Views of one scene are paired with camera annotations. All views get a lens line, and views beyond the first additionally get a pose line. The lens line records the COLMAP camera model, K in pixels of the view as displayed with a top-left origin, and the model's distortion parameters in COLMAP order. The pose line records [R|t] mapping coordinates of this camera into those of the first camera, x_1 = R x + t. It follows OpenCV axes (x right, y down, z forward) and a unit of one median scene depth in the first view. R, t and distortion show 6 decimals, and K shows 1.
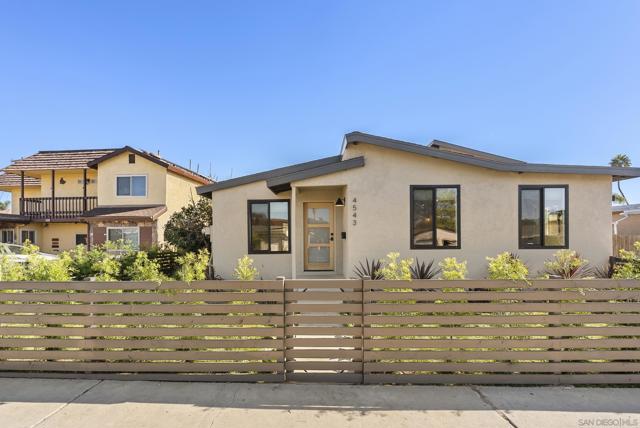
lens RADIAL K [[303.4, 0, 320.0], [0, 303.4, 214.0], [0, 0, 1]] dist [-0.000178, -0.000030]
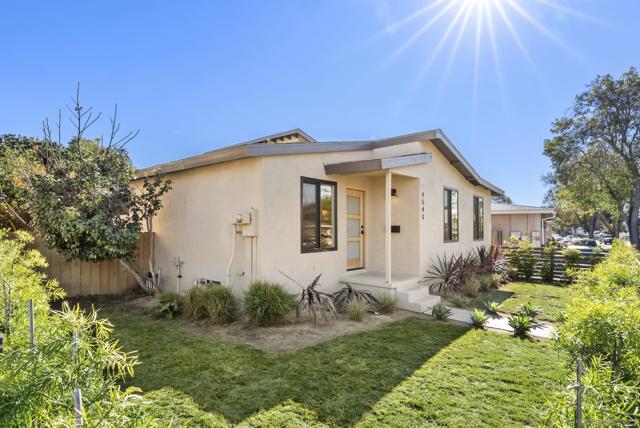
lens RADIAL K [[354.3, 0, 320.0], [0, 354.3, 214.0], [0, 0, 1]] dist [0.000162, 0.000541]
pose [[0.661178, 0.050855, 0.748504, -0.849342], [-0.077966, 0.996955, 0.001134, 0.037972], [-0.746167, -0.059107, 0.663130, 0.417732]]
